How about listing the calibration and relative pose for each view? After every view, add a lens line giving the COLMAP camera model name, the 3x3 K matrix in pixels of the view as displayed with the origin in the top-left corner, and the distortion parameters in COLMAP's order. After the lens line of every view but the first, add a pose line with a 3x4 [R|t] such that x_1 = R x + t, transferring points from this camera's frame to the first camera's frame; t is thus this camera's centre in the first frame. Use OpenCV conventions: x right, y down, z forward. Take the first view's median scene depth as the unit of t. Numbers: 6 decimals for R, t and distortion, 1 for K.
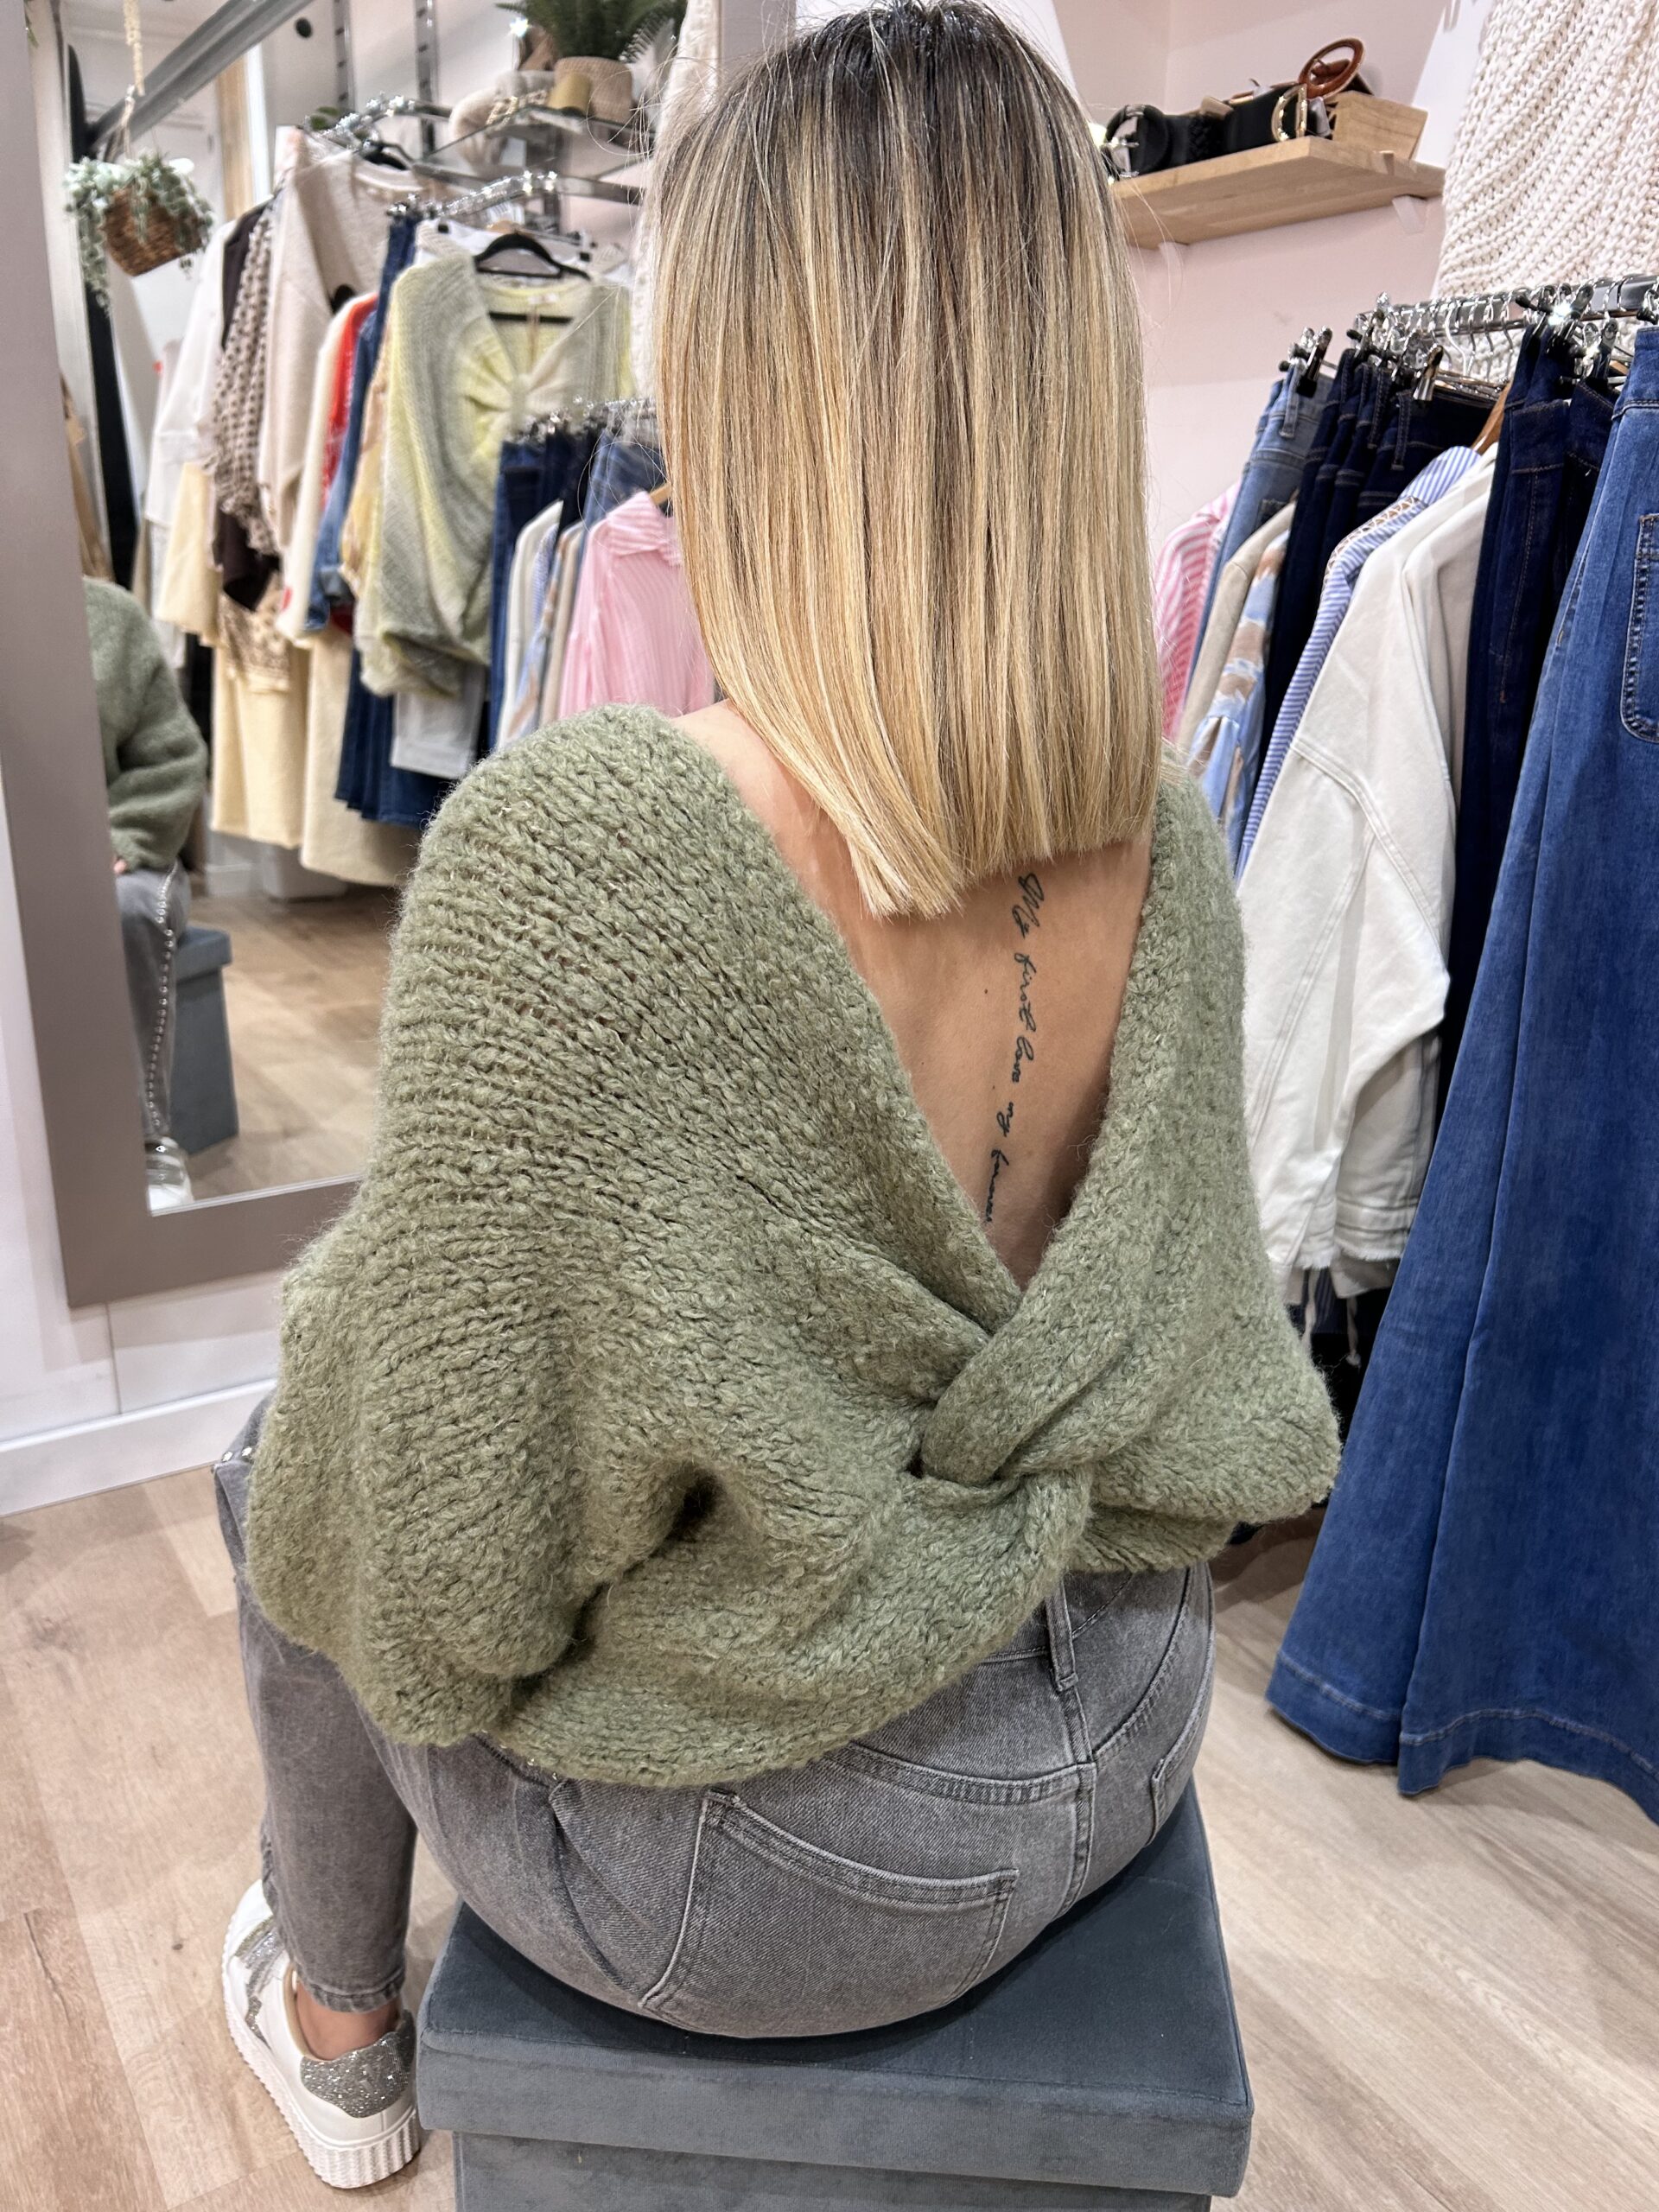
lens RADIAL K [[1680.9, 0, 834.6], [0, 1680.9, 1114.9], [0, 0, 1]] dist [0.033115, -0.044184]
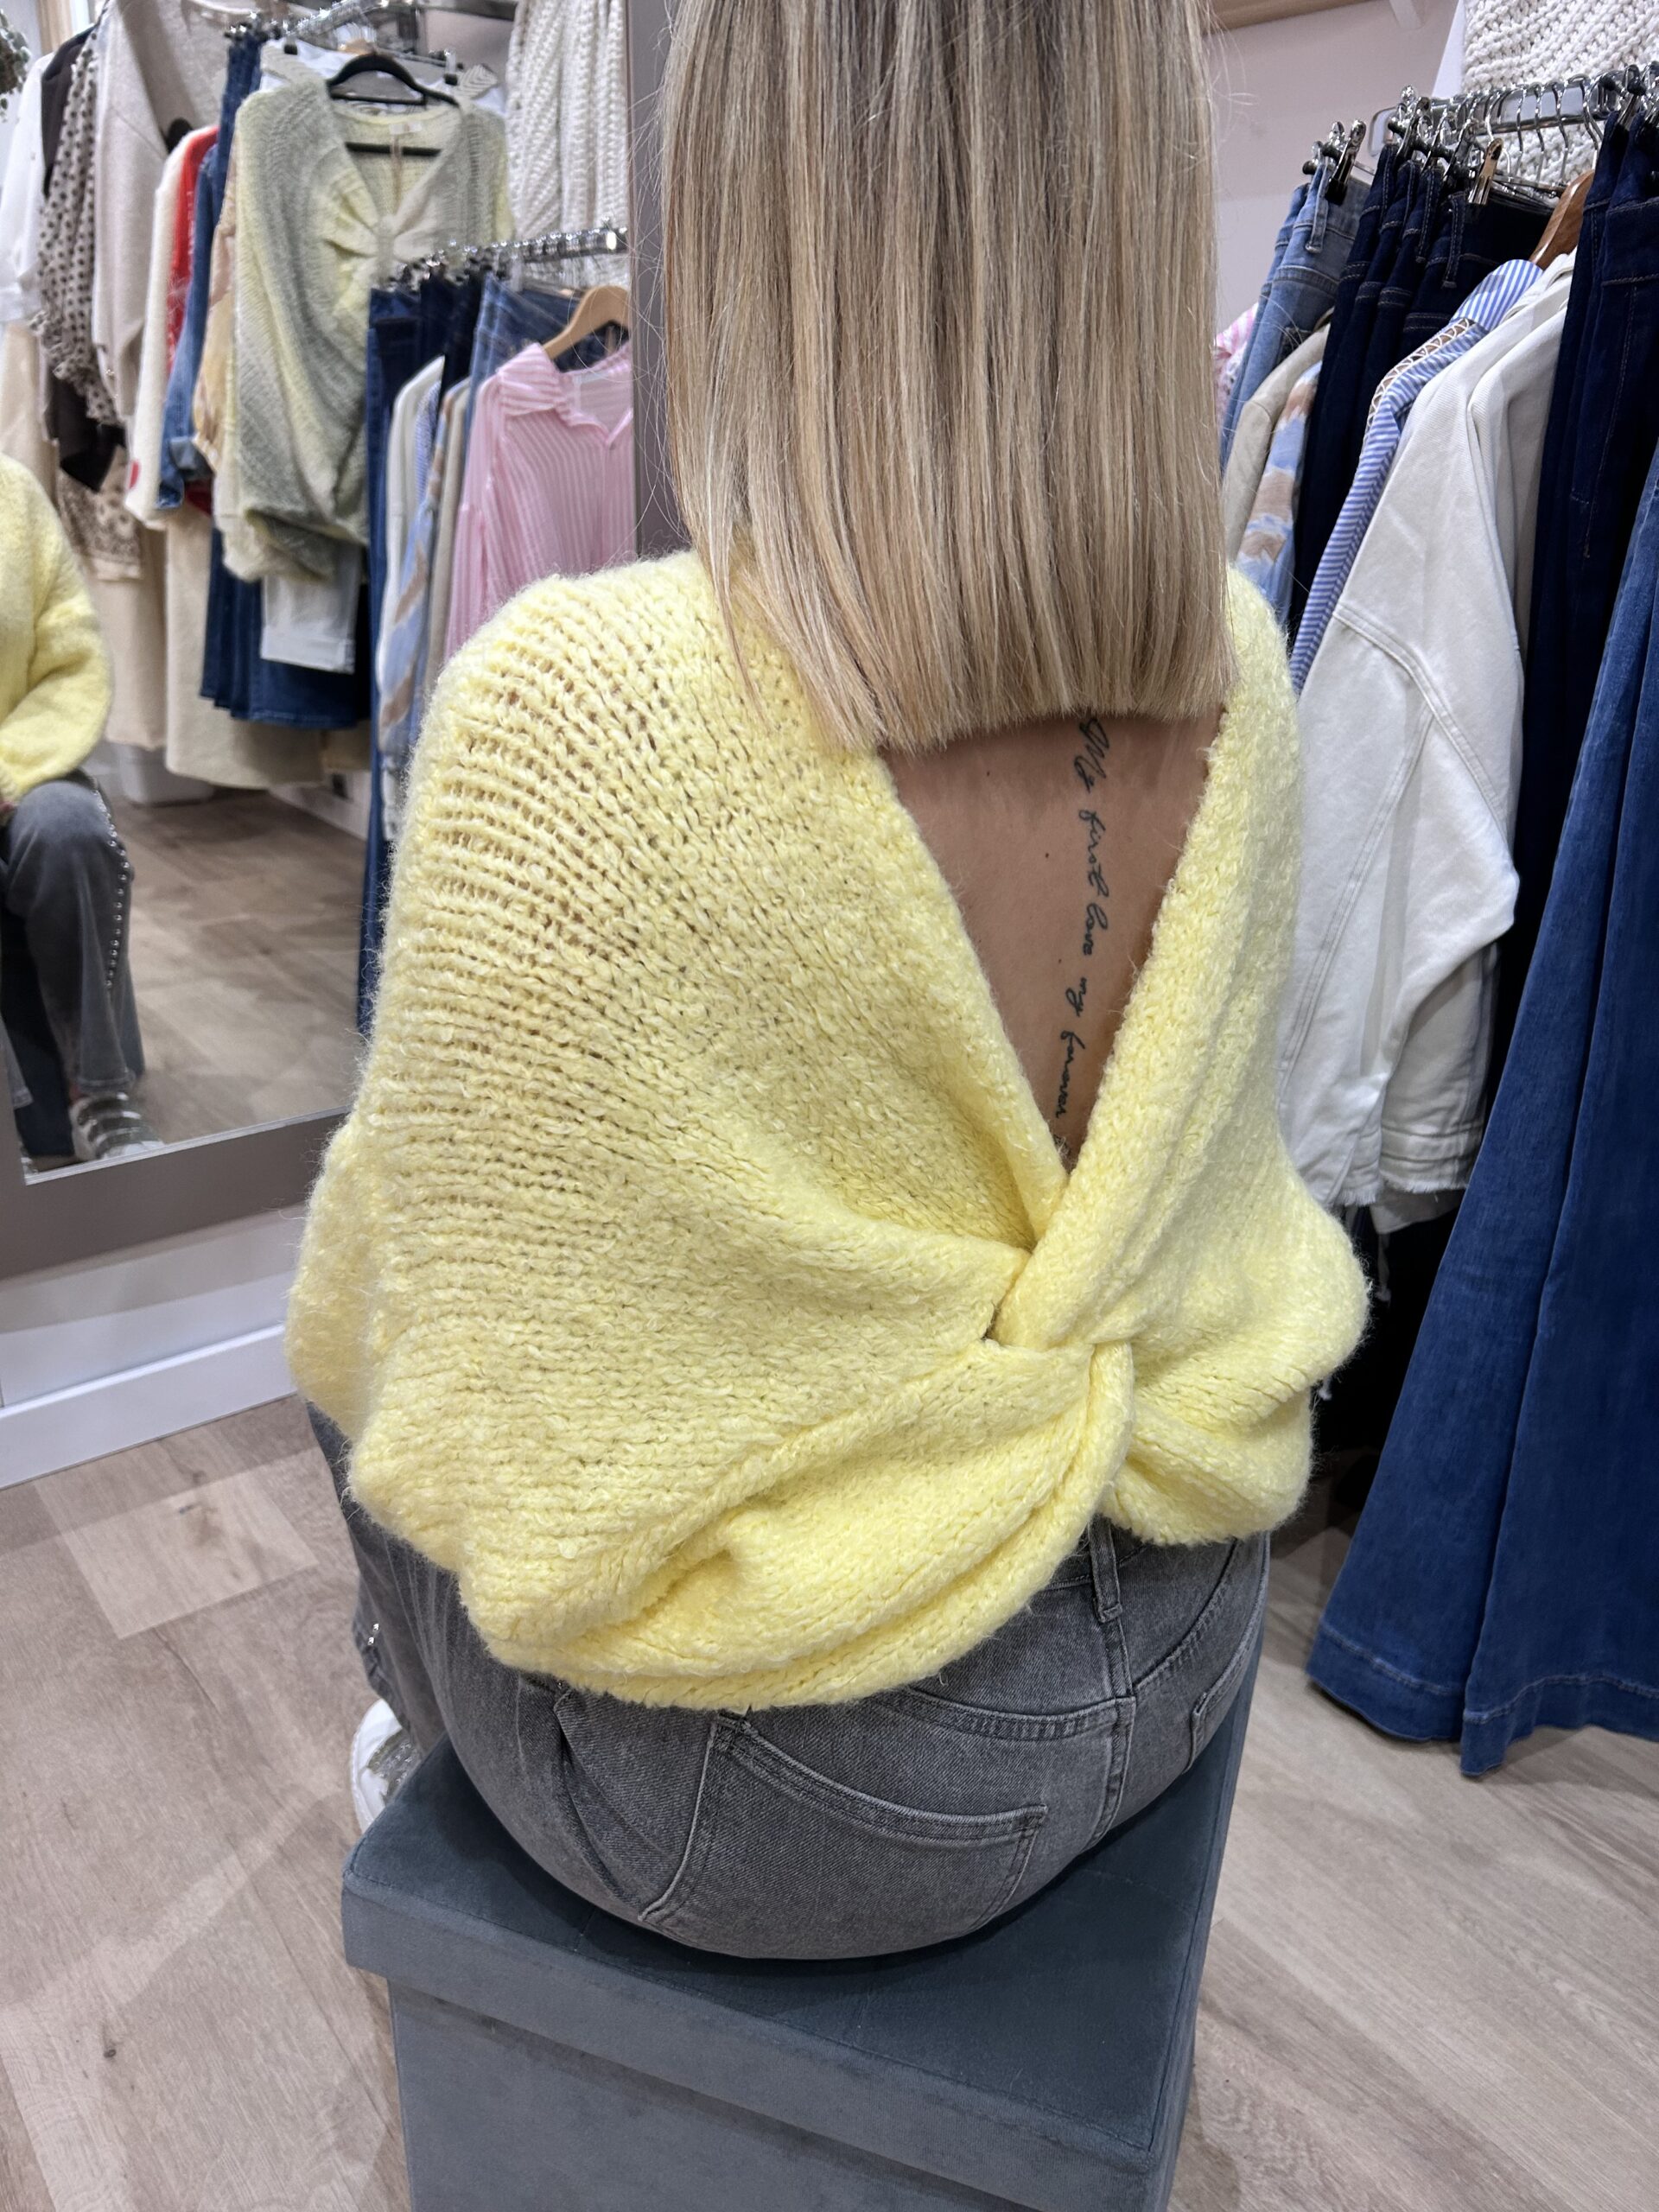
lens RADIAL K [[1680.9, 0, 815.4], [0, 1680.9, 1096.6], [0, 0, 1]] dist [0.033115, -0.044184]
pose [[0.997736, -0.036742, 0.056333, -0.049544], [0.033500, 0.997786, 0.057445, -0.026513], [-0.058319, -0.055428, 0.996758, 0.120864]]
